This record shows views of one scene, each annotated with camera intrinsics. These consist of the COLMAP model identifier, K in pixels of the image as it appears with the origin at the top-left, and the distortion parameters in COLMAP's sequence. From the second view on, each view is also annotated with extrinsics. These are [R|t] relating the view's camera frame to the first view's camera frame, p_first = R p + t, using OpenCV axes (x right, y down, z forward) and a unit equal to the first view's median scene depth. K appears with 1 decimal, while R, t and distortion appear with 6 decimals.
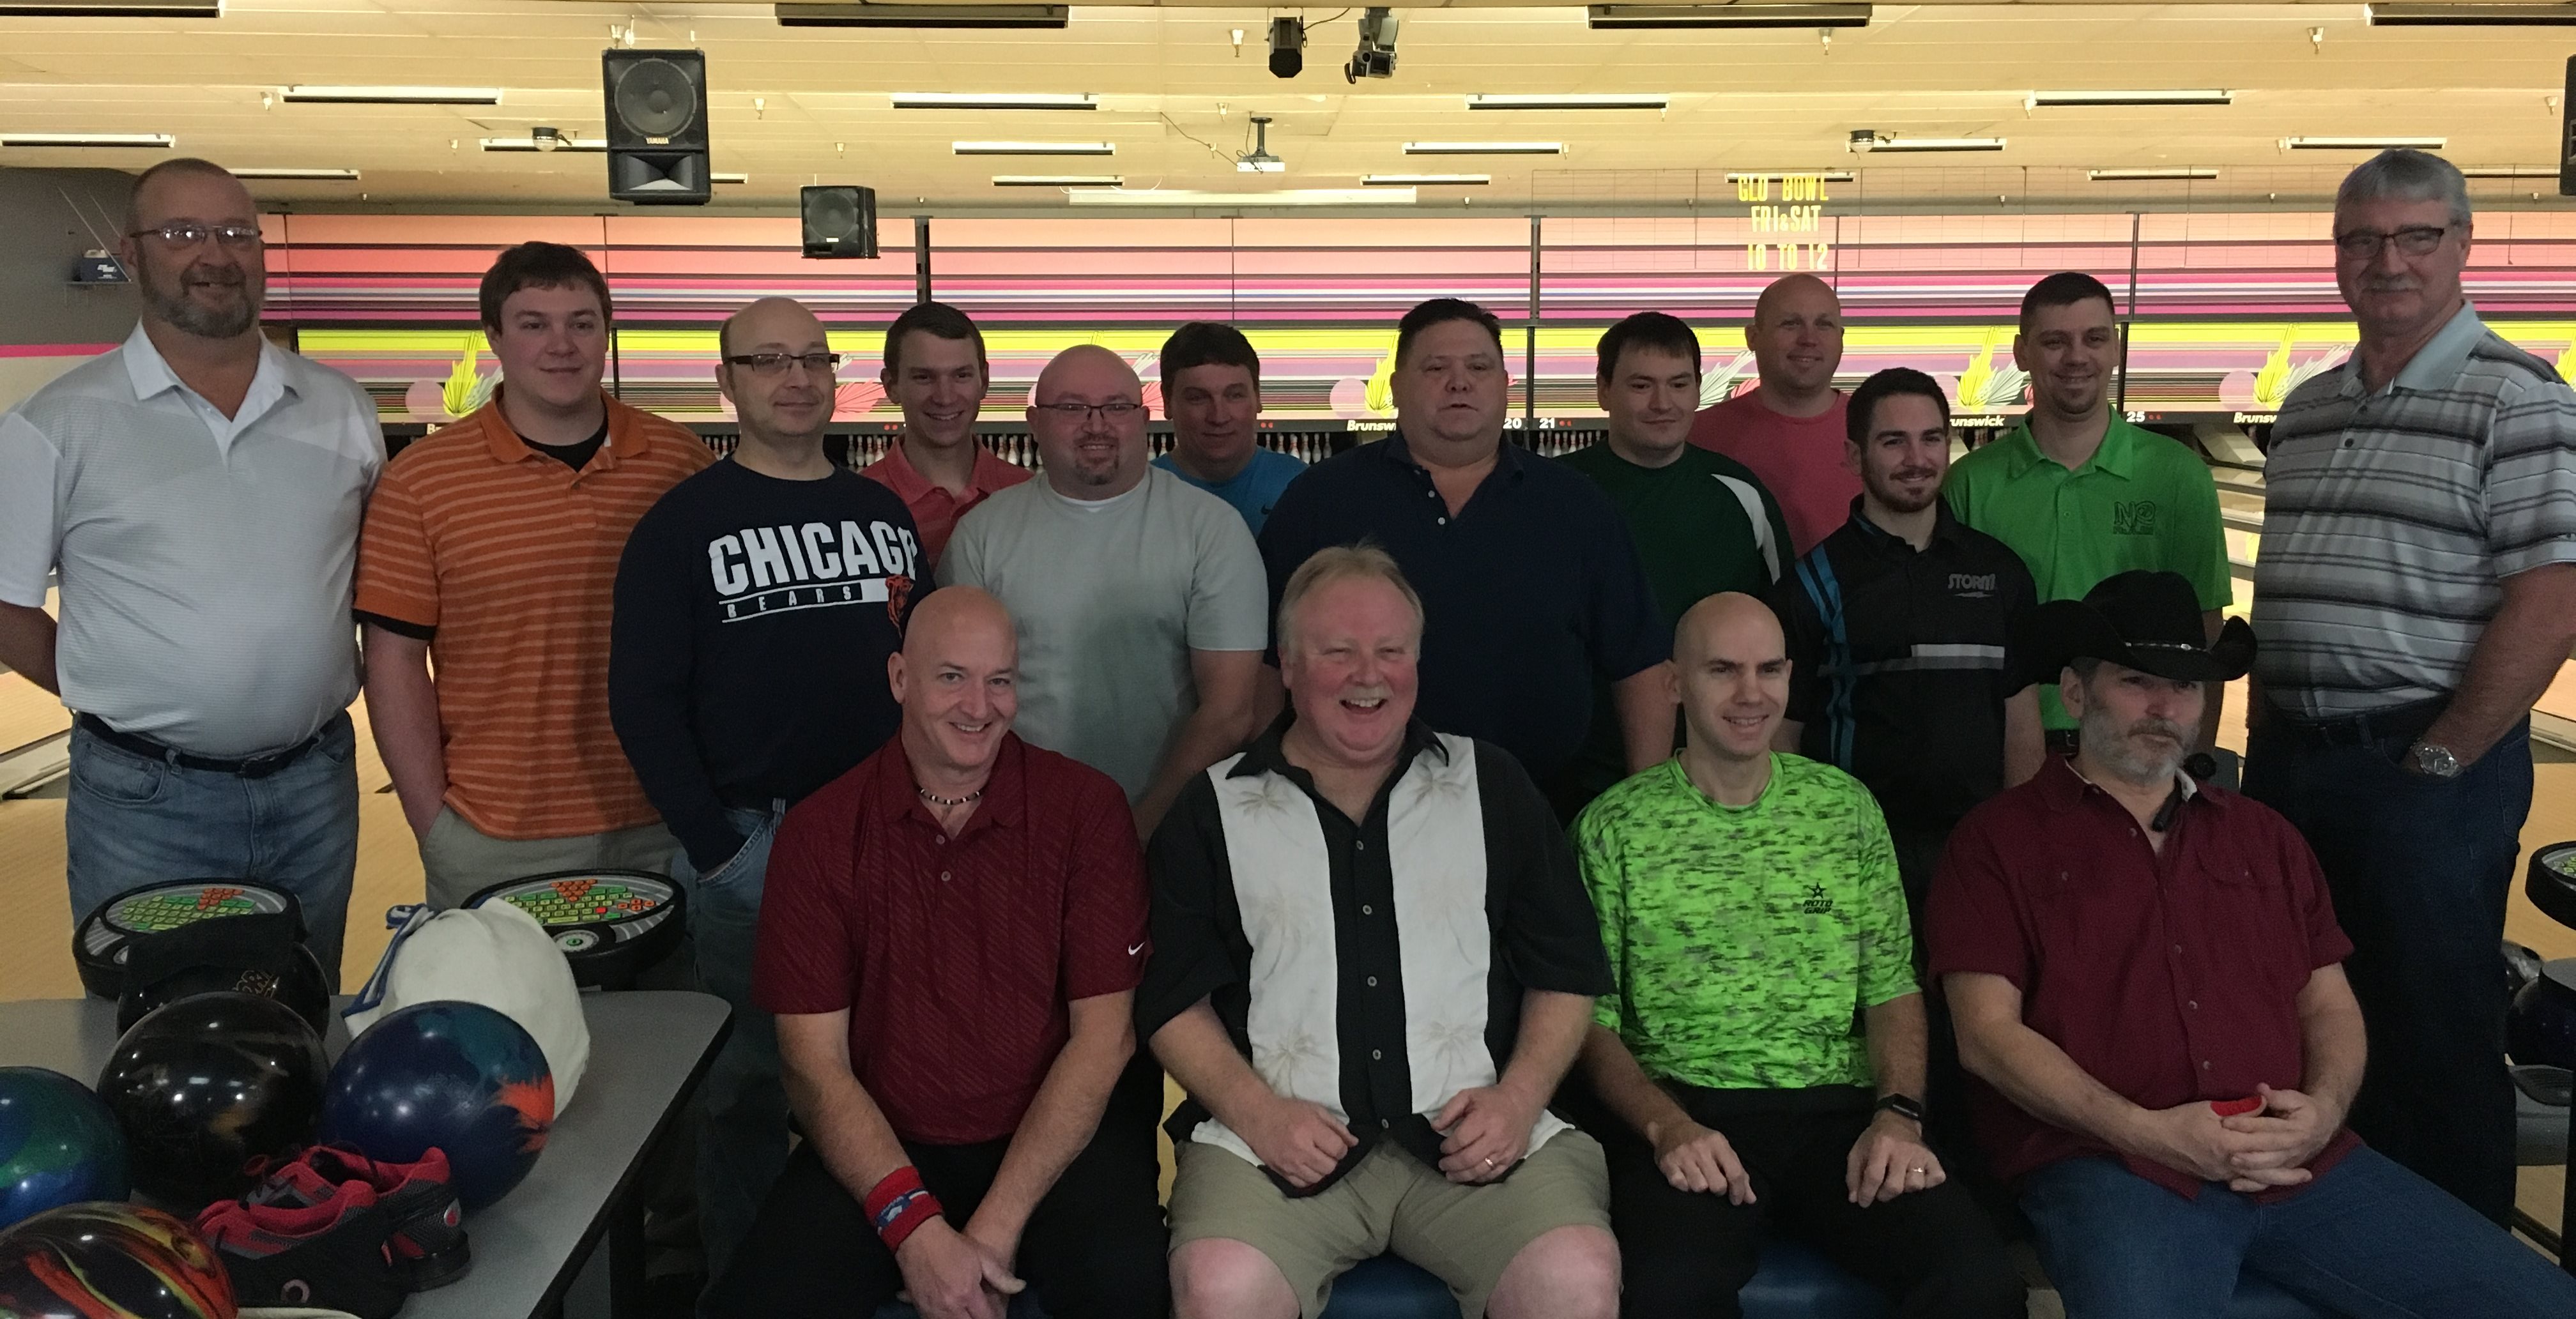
lens RADIAL K [[2042.0, 0, 1298.5], [0, 2042.0, 592.3], [0, 0, 1]] dist [0.042226, -0.002376]
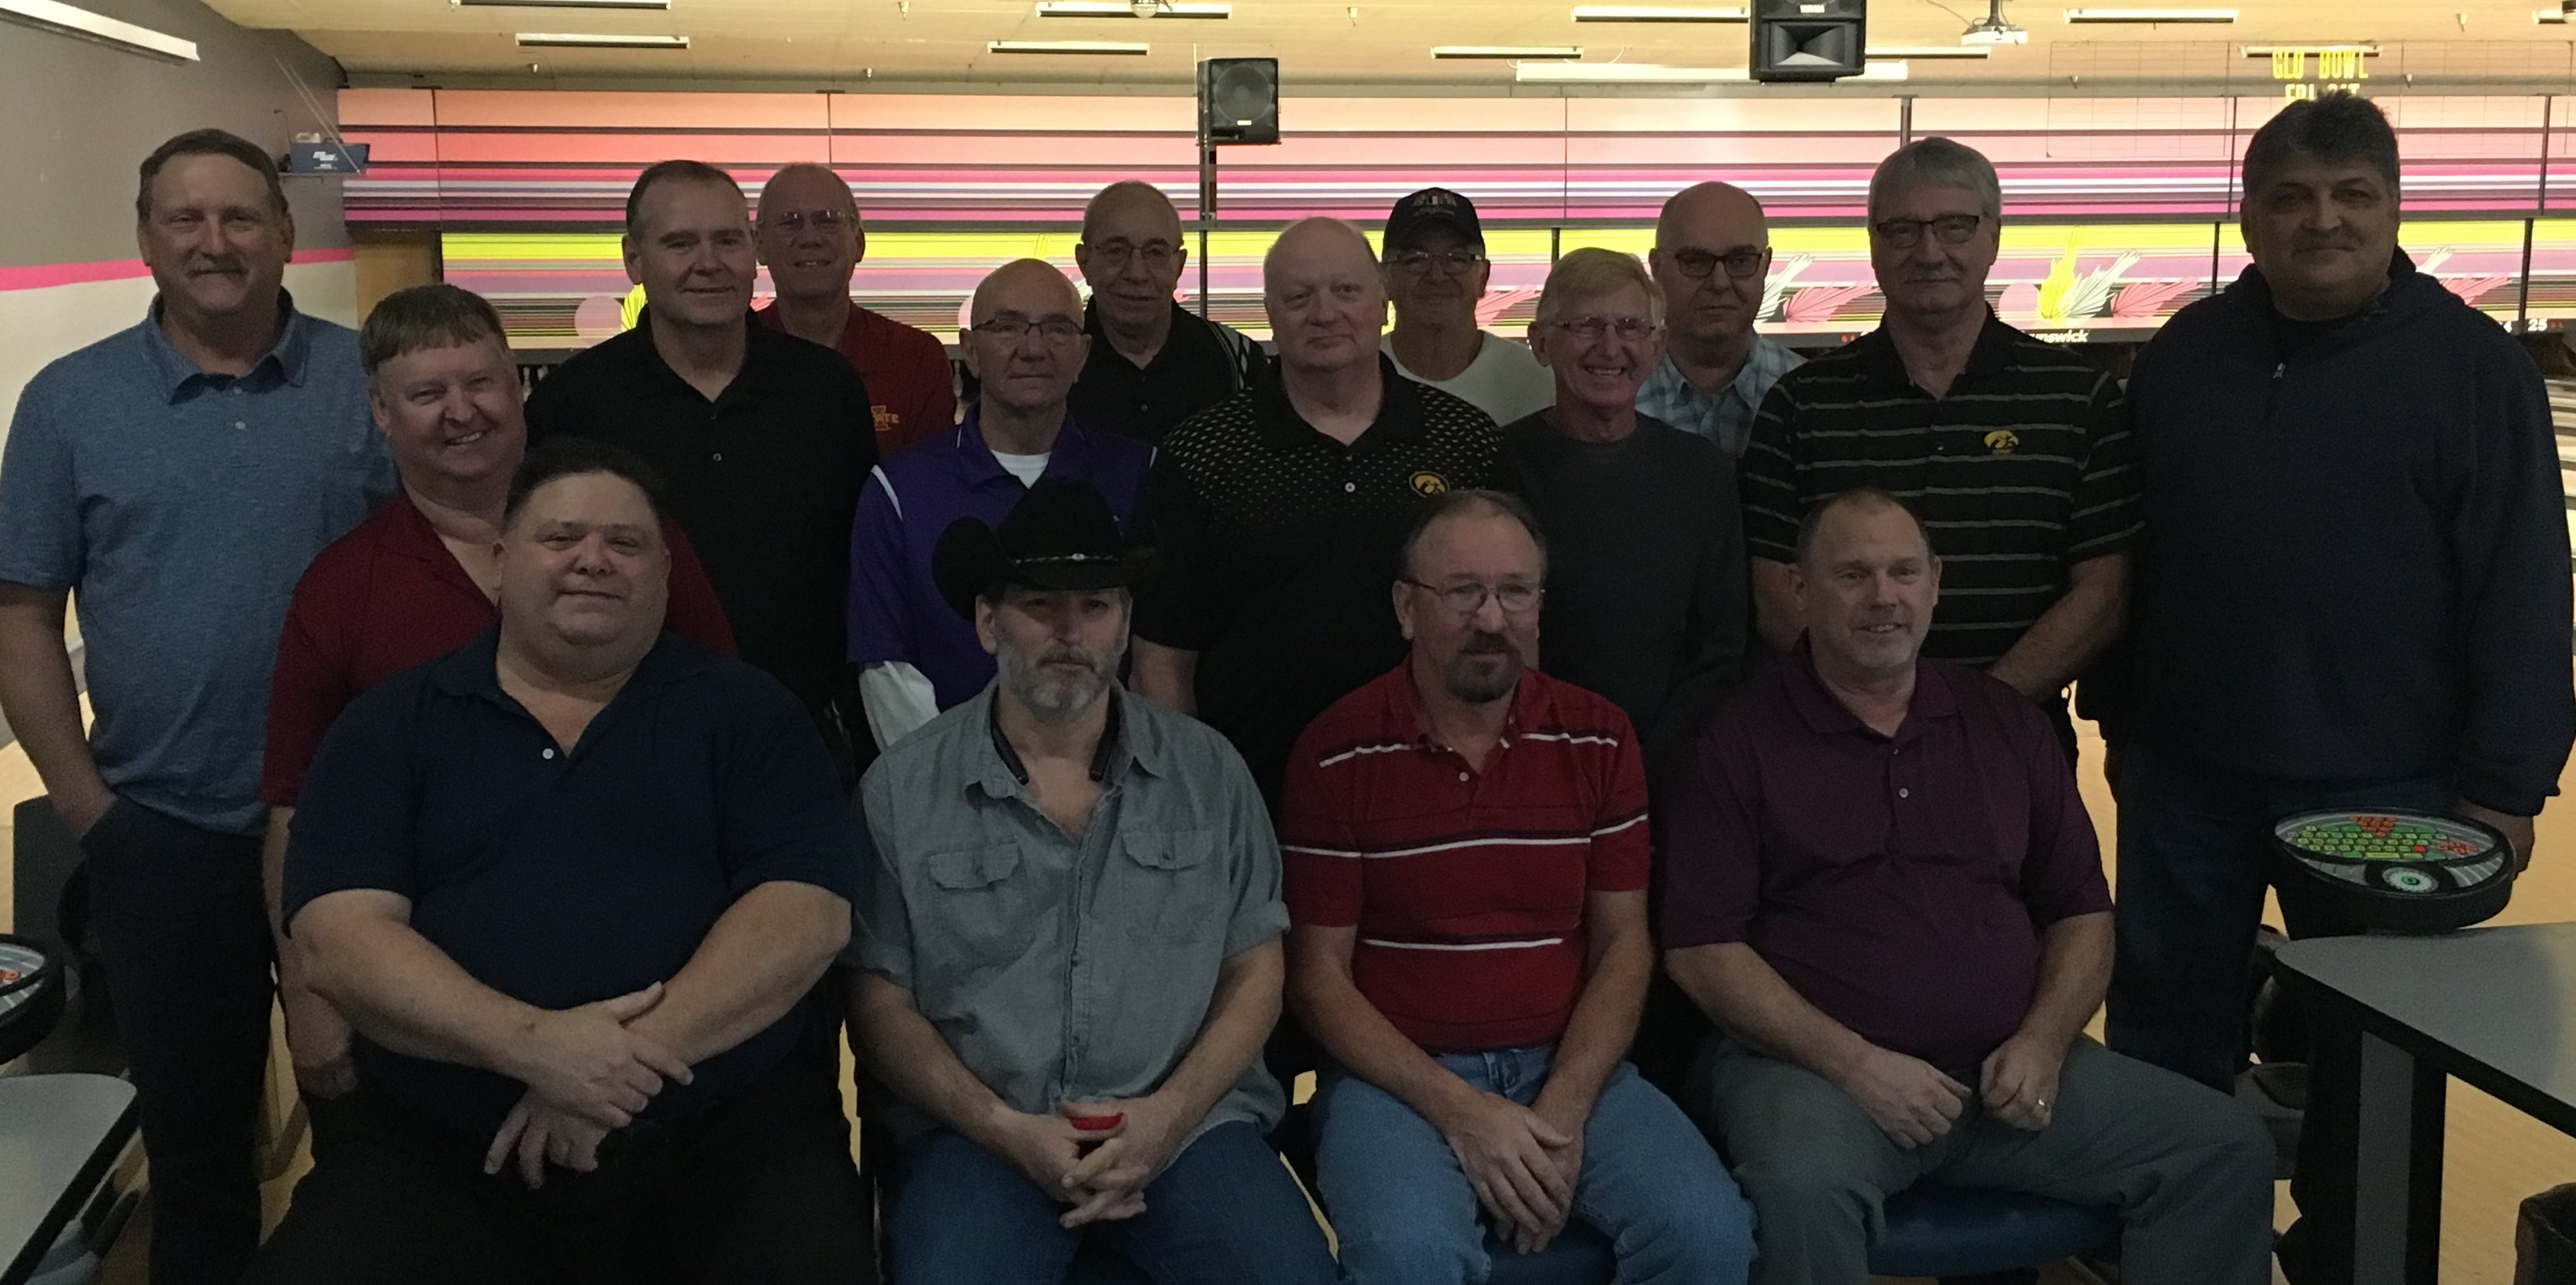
lens RADIAL K [[2512.2, 0, 1266.0], [0, 2512.2, 600.9], [0, 0, 1]] dist [0.055210, 0.000000]
pose [[0.989809, -0.021598, 0.140756, -0.296440], [0.019210, 0.999648, 0.018304, 0.003548], [-0.141102, -0.015414, 0.989875, -0.017022]]
